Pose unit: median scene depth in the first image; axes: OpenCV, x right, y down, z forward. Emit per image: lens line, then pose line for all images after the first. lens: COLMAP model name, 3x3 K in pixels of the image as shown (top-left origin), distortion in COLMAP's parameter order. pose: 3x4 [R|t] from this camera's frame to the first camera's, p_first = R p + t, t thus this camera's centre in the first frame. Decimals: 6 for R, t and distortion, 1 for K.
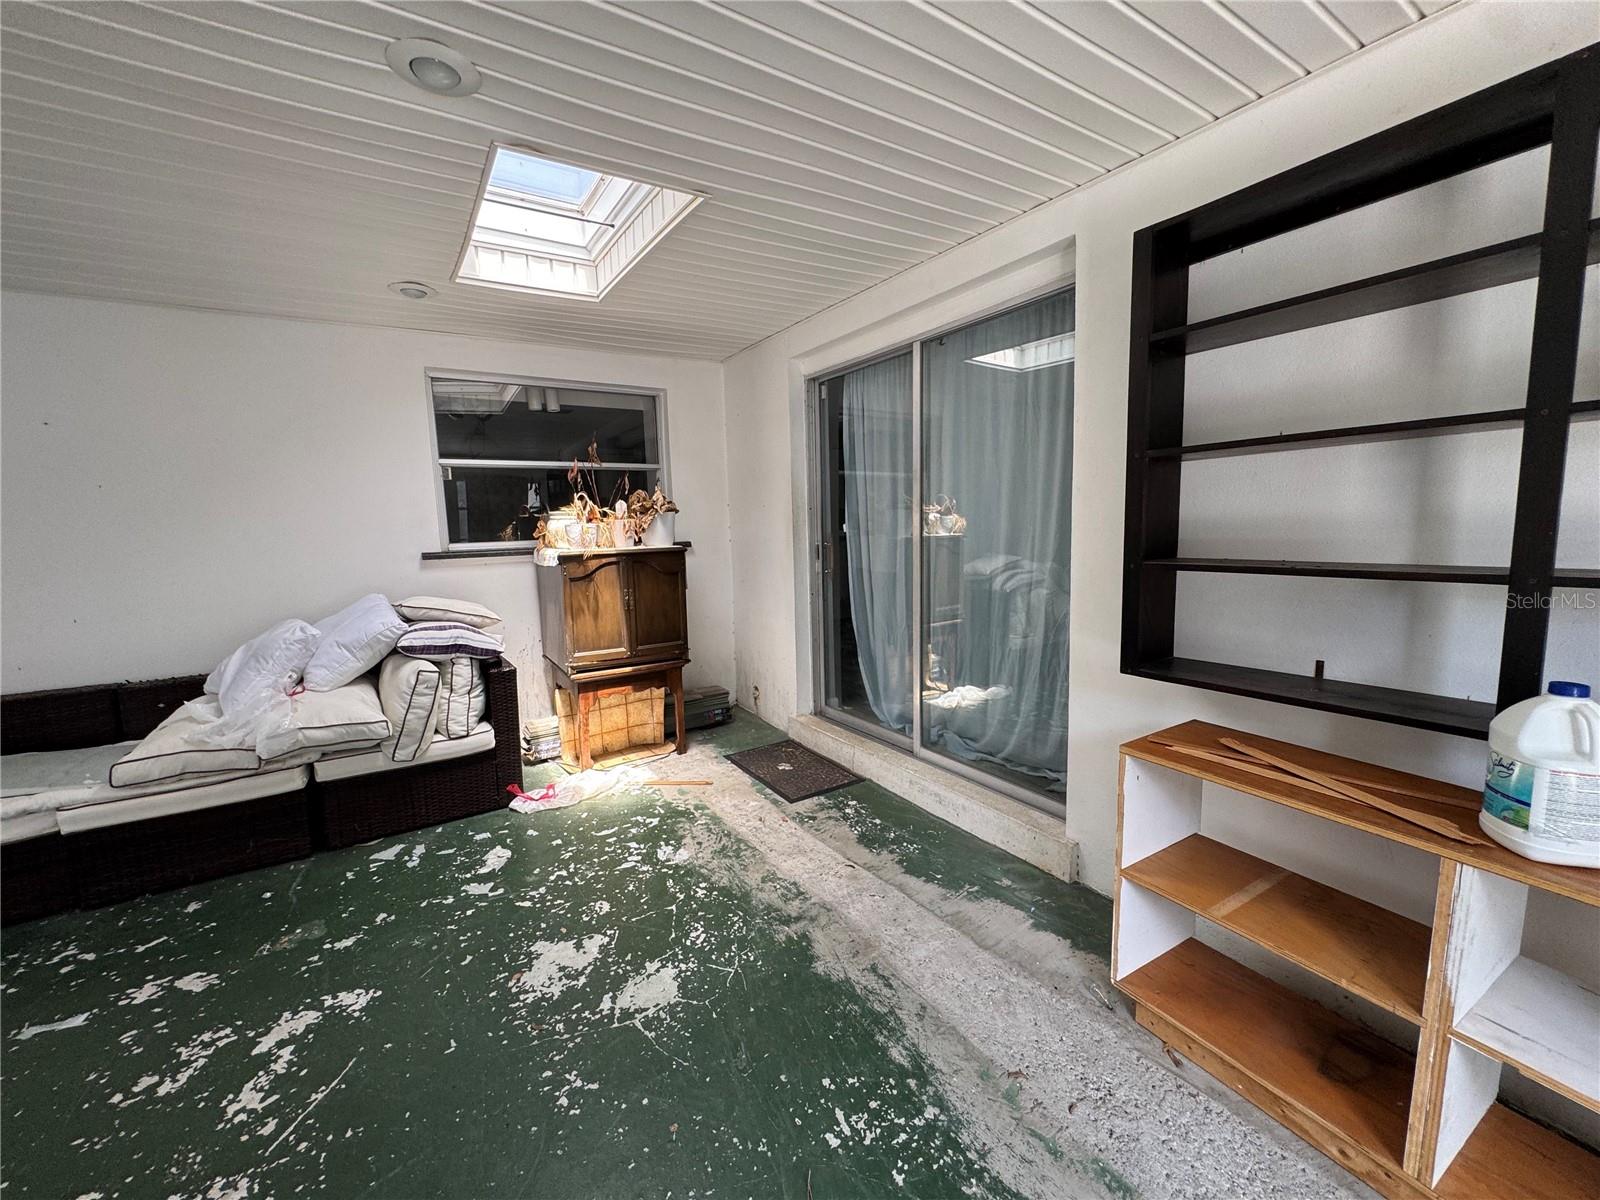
lens RADIAL K [[635.2, 0, 797.1], [0, 635.2, 599.2], [0, 0, 1]] dist [-0.003166, -0.000627]
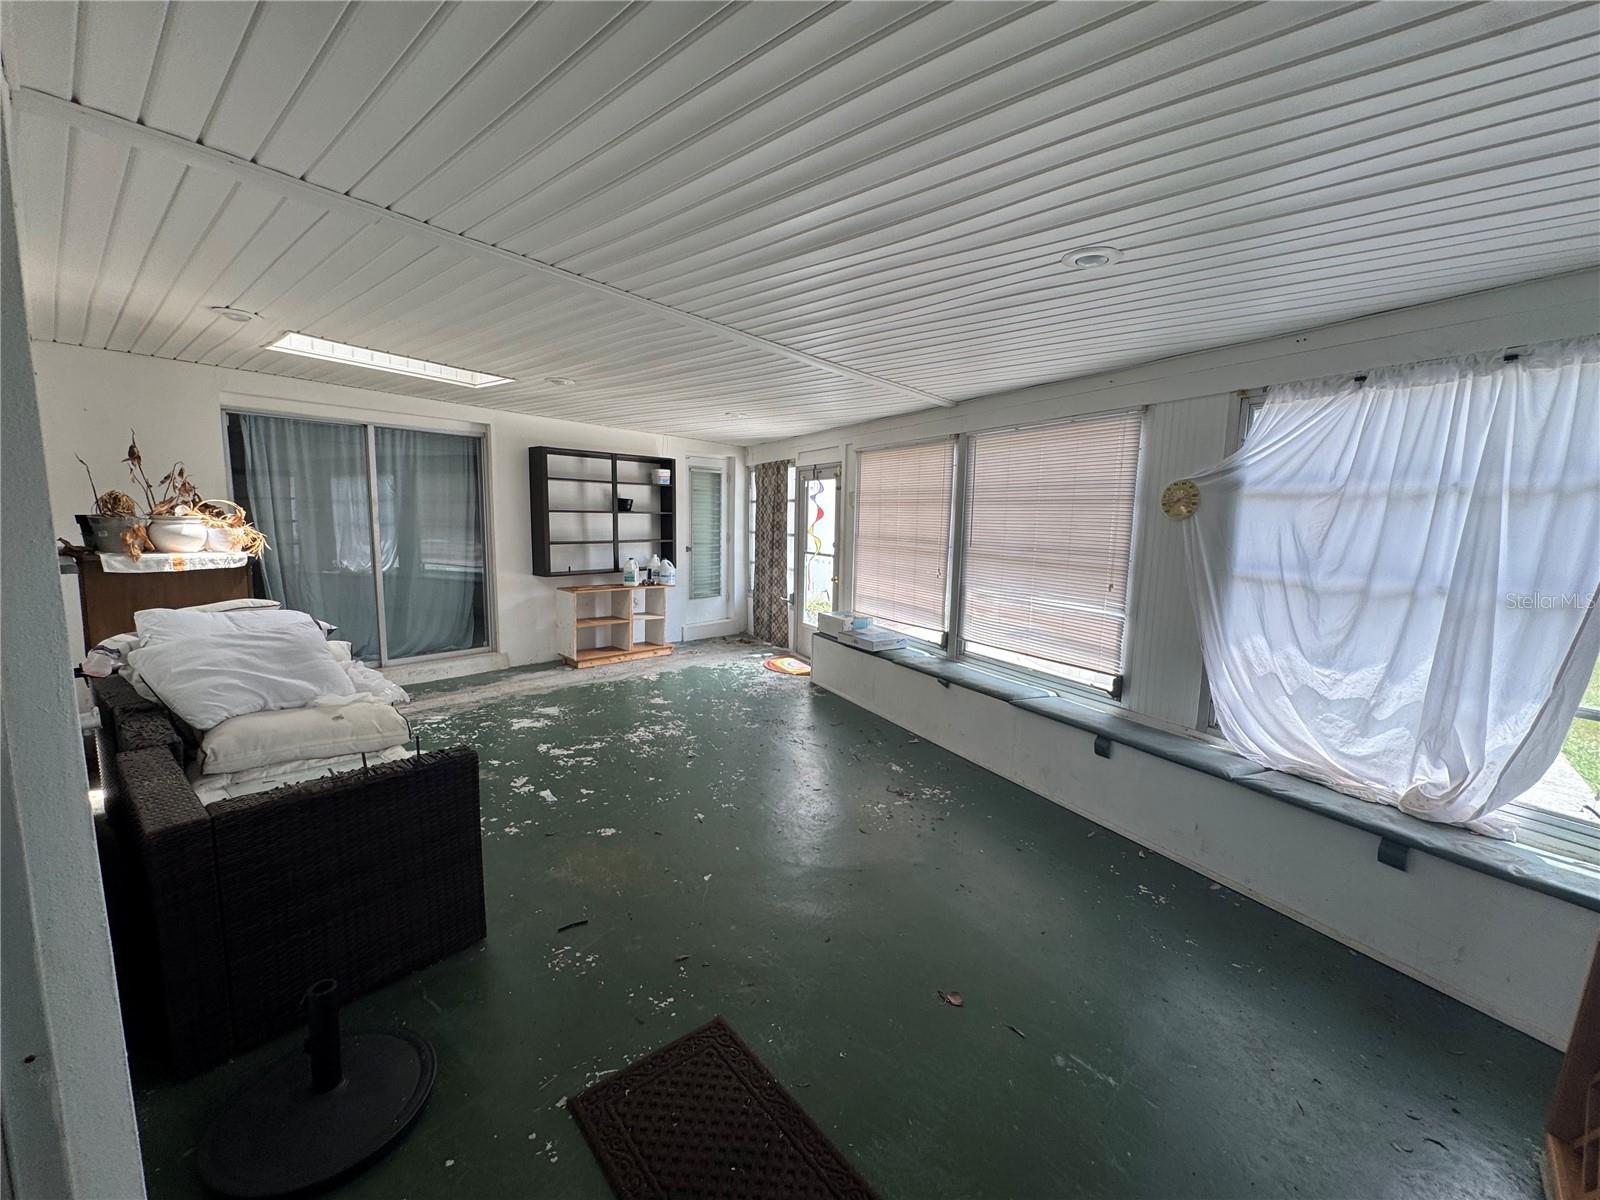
lens RADIAL K [[635.2, 0, 797.1], [0, 635.2, 599.2], [0, 0, 1]] dist [-0.003166, -0.000627]
pose [[-0.284896, -0.106727, 0.952599, -2.880308], [0.093720, 0.985920, 0.138489, -0.100082], [-0.953966, 0.128732, -0.270882, 0.657022]]
